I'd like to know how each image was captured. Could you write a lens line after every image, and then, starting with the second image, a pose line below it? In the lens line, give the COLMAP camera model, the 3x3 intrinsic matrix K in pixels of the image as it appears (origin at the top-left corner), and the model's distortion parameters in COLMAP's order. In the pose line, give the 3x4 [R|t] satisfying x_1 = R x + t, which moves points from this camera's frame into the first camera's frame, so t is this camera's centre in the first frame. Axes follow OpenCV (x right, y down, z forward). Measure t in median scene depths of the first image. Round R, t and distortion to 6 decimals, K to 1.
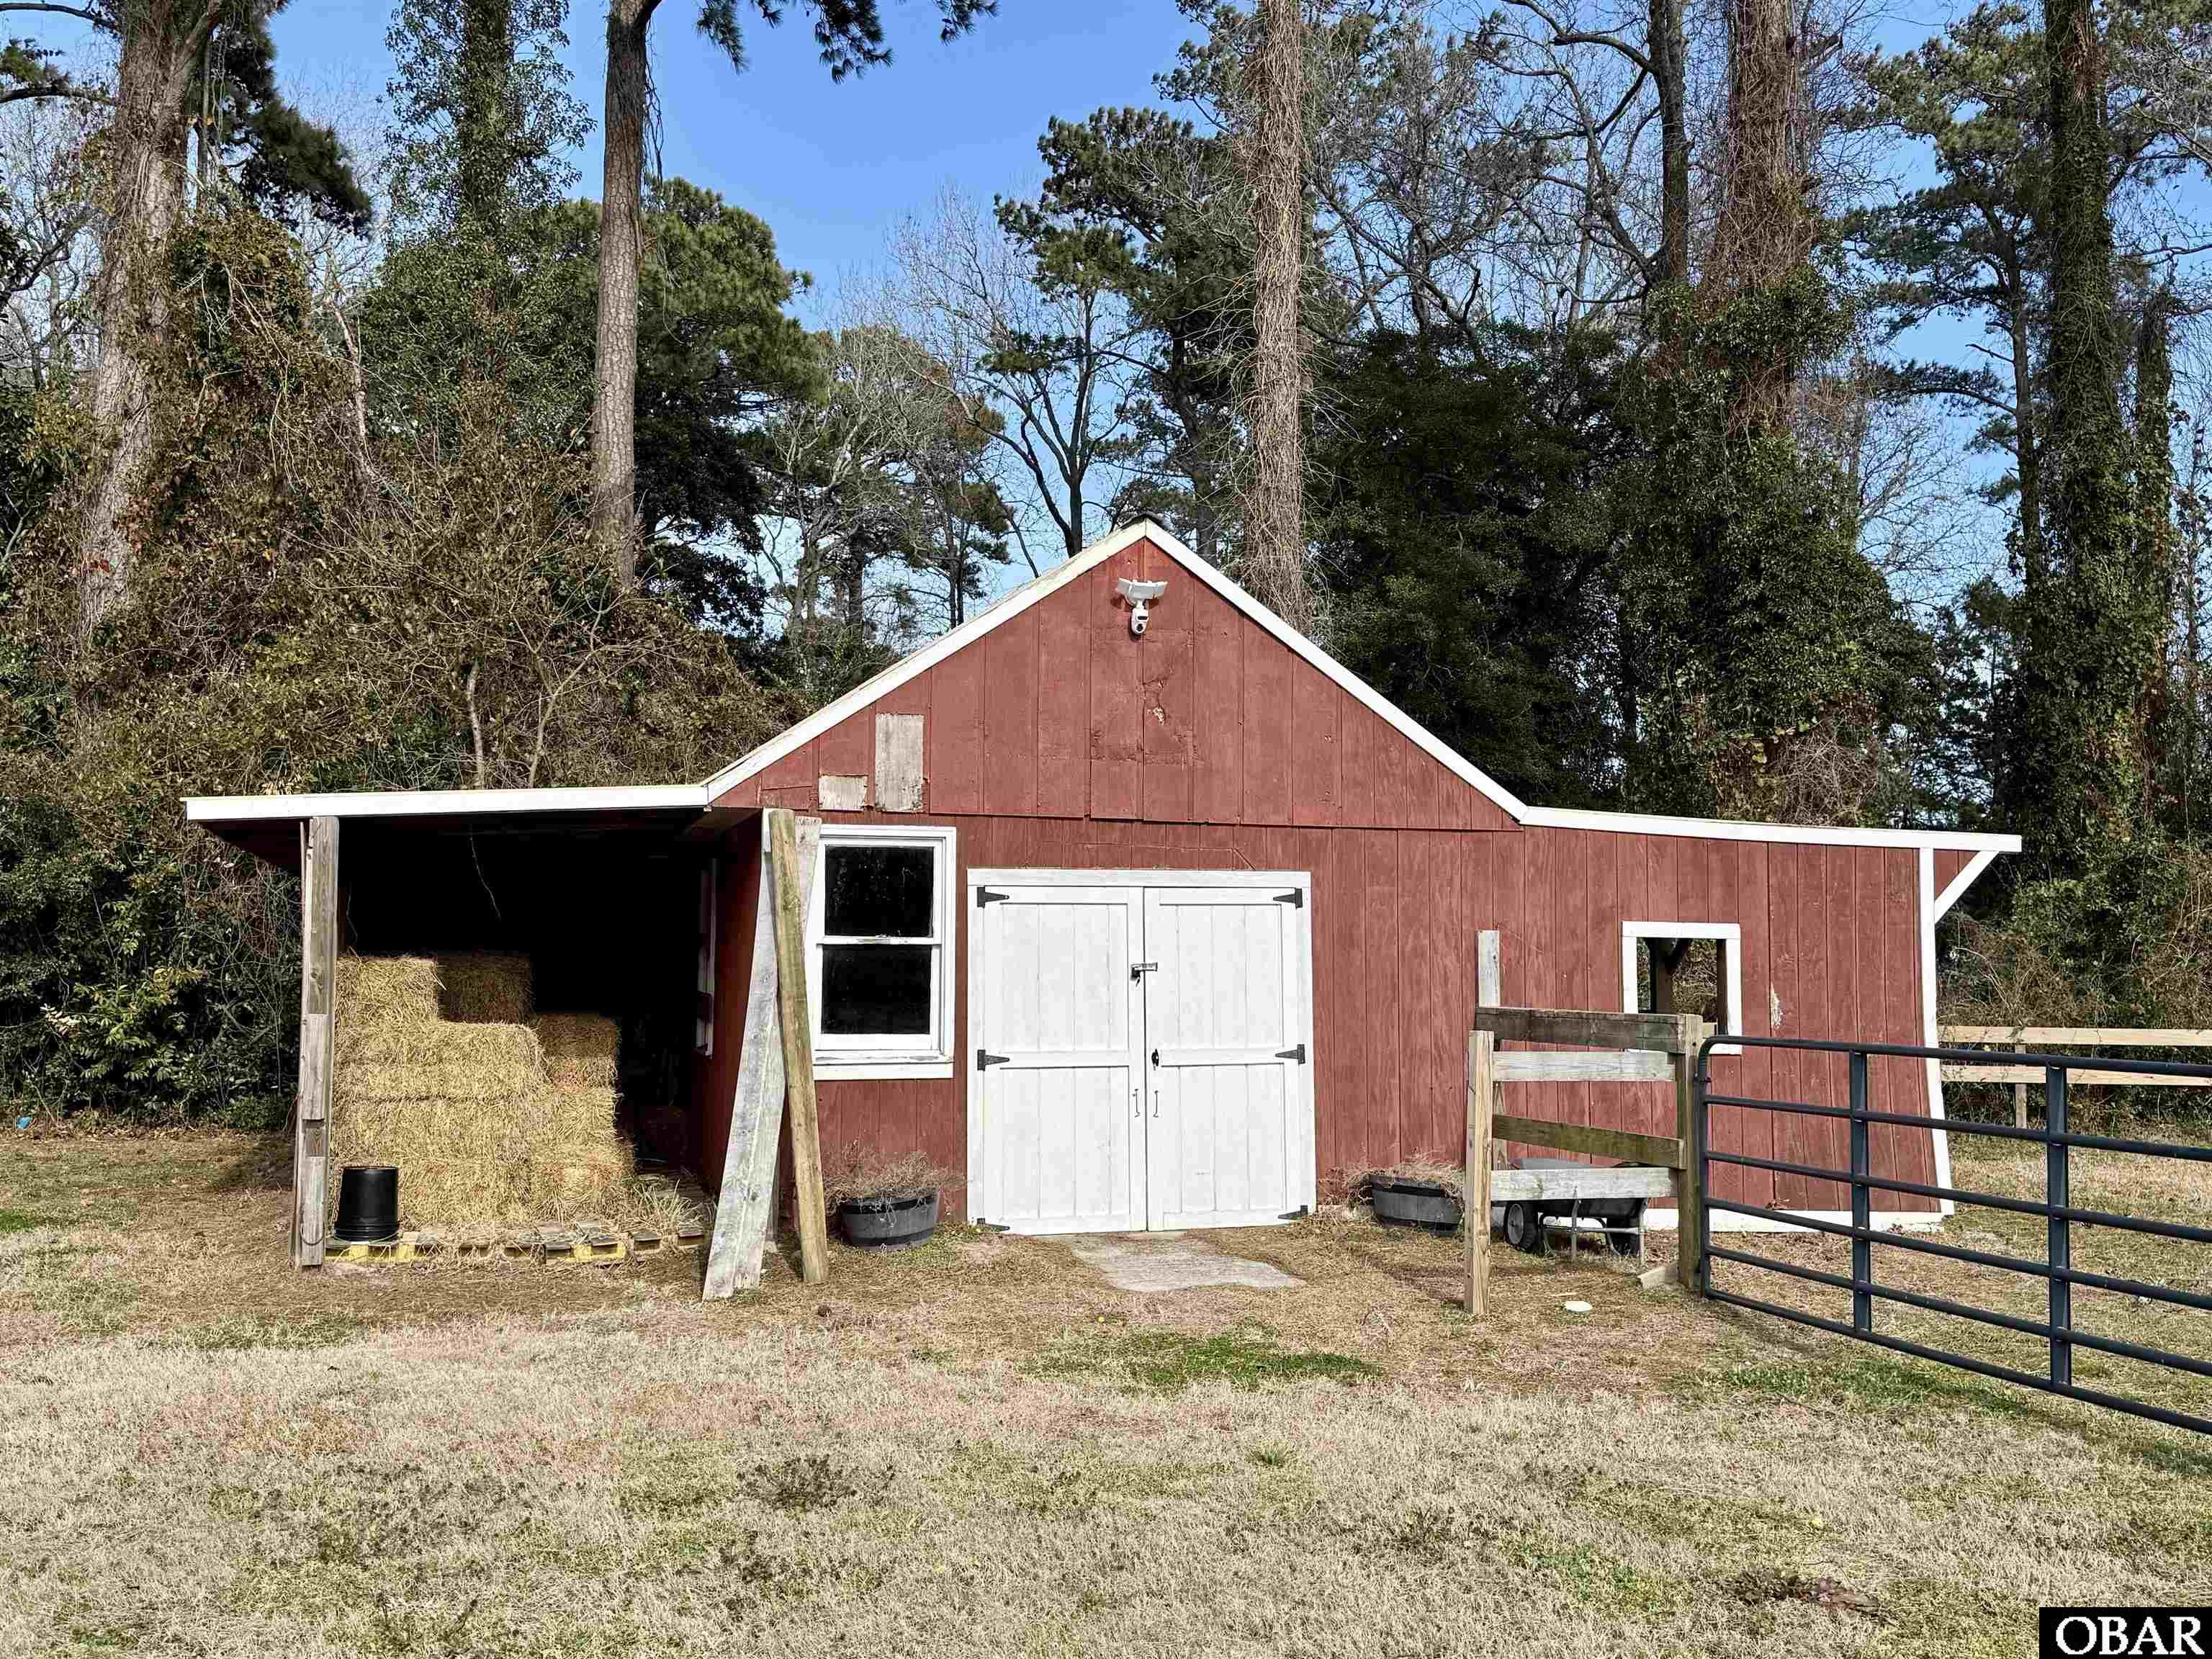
lens RADIAL K [[2182.4, 0, 1106.0], [0, 2182.4, 829.5], [0, 0, 1]] dist [0.084790, -0.005057]
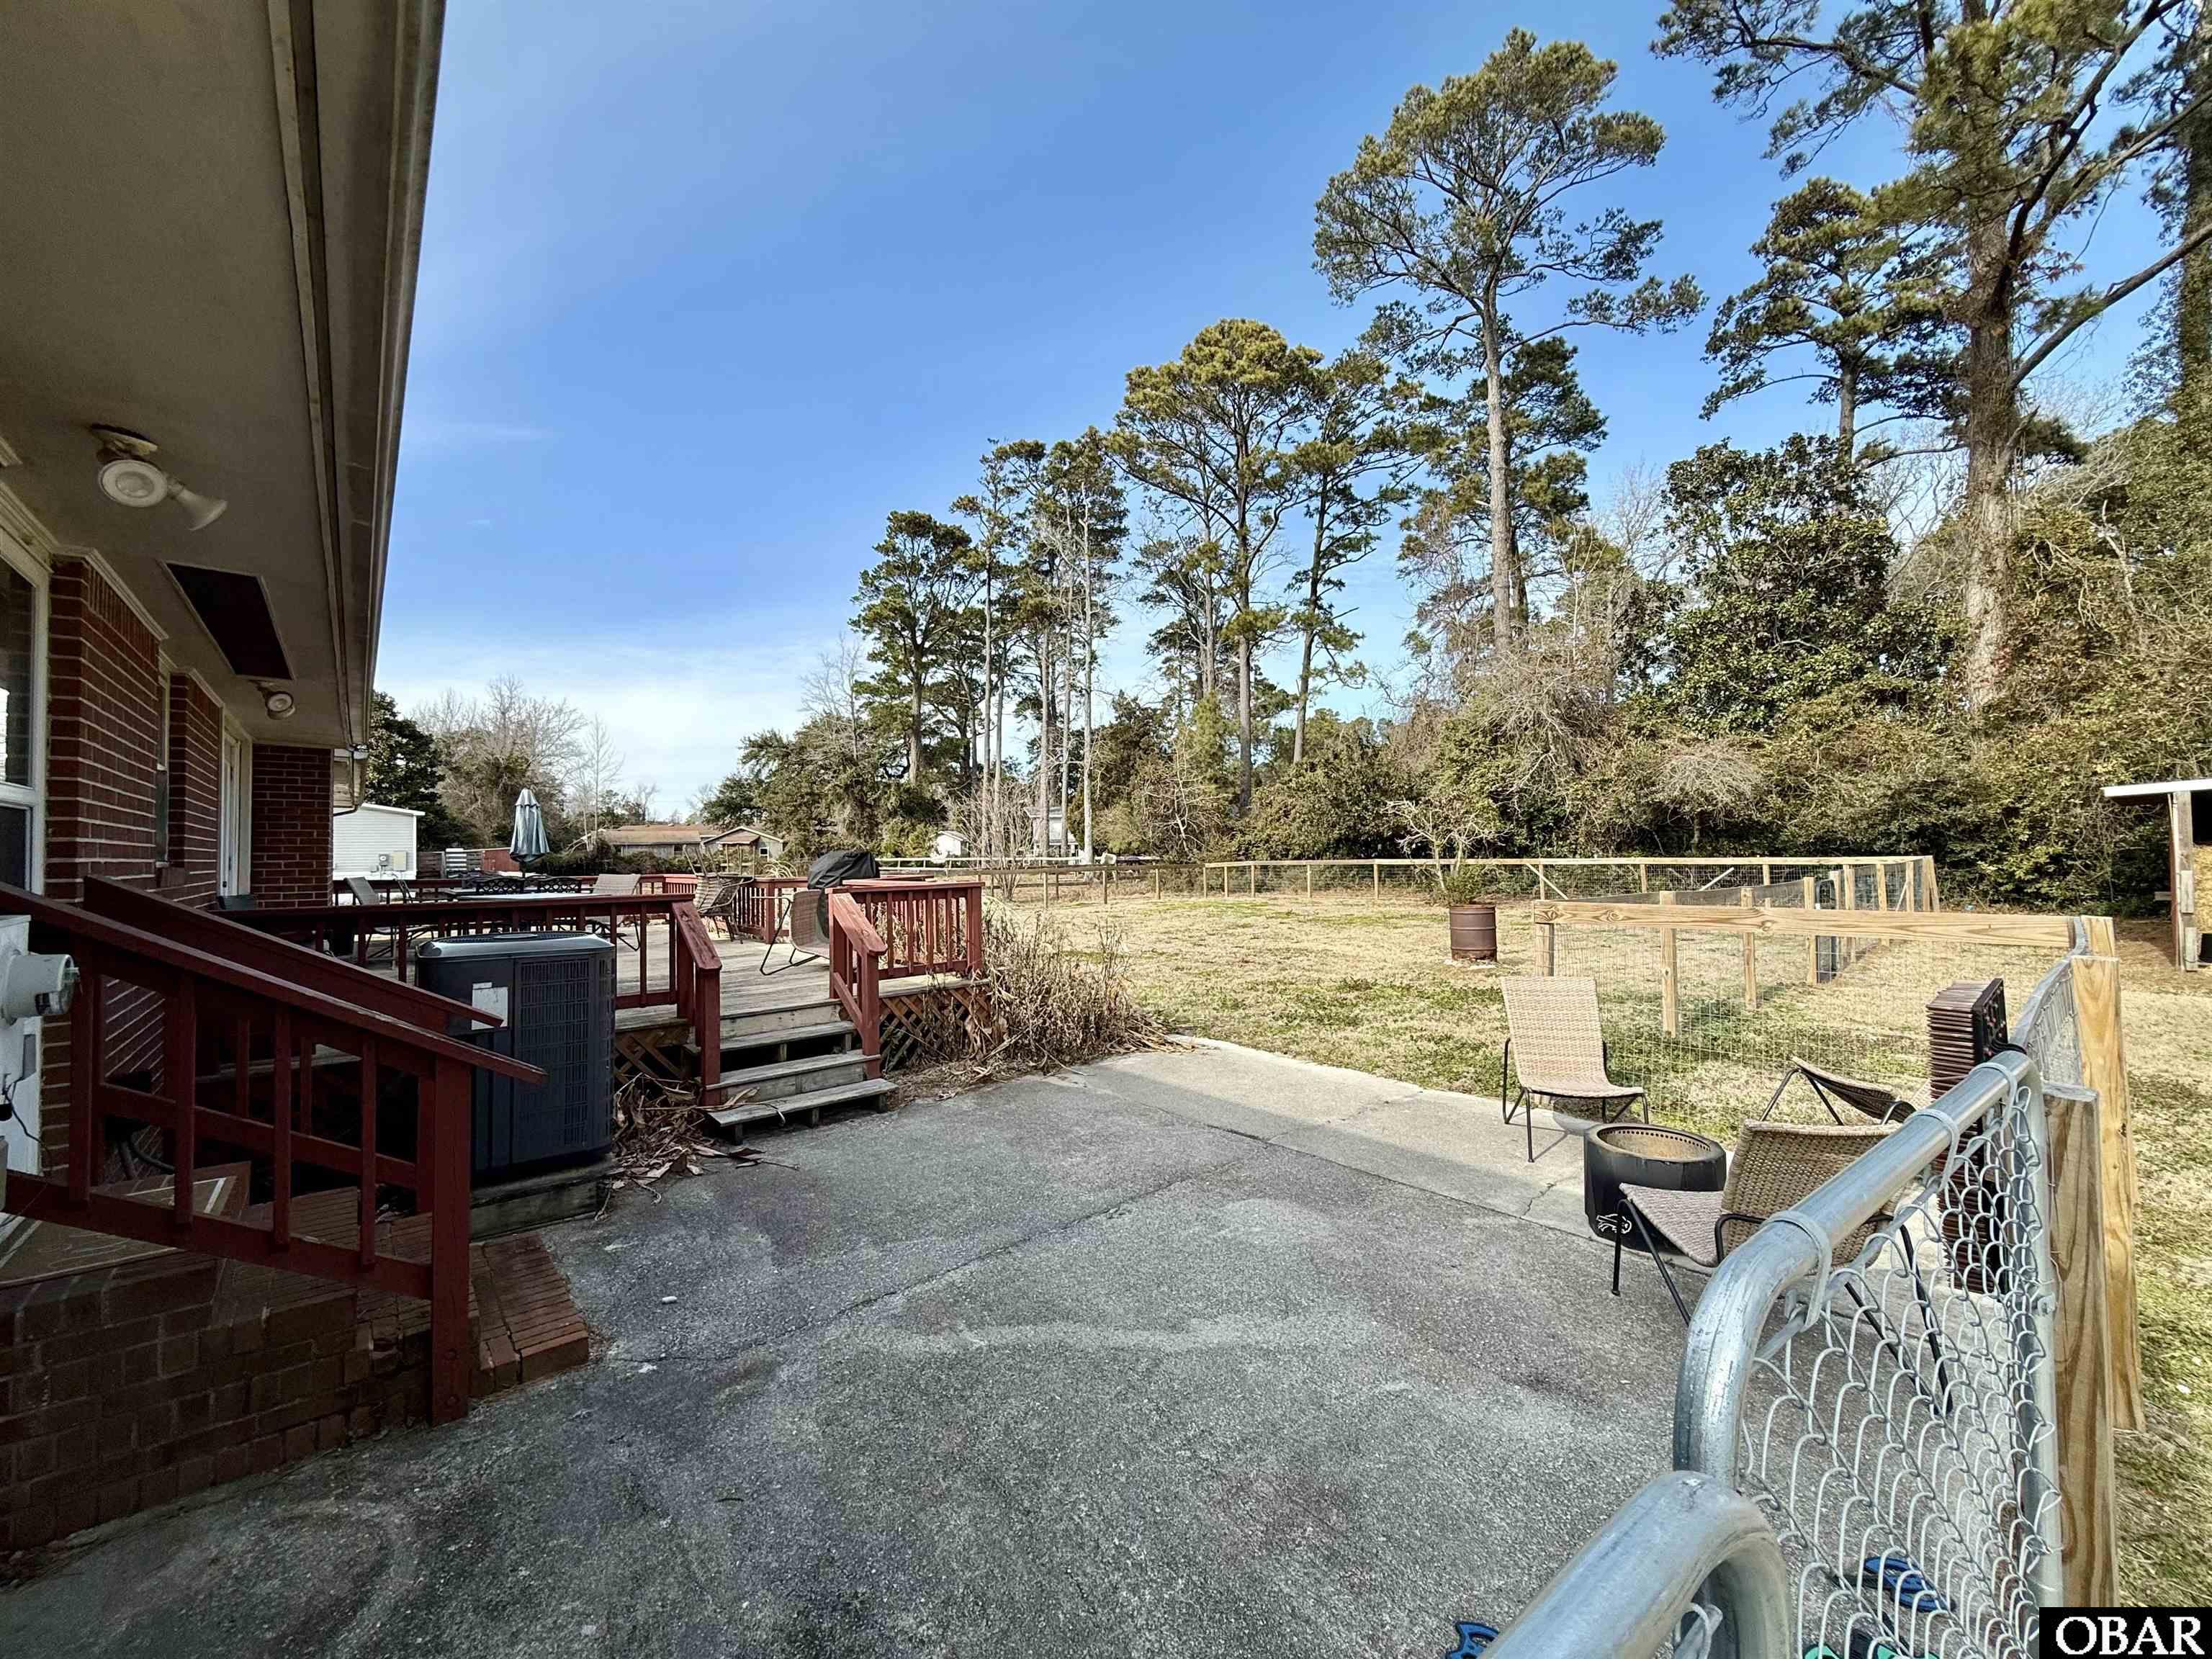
lens RADIAL K [[881.9, 0, 1106.0], [0, 881.9, 829.5], [0, 0, 1]] dist [0.001065, 0.000321]
pose [[0.405767, -0.037406, -0.913211, 0.036241], [0.083040, 0.996539, -0.003921, -0.035303], [0.910196, -0.074242, 0.407469, -0.302586]]
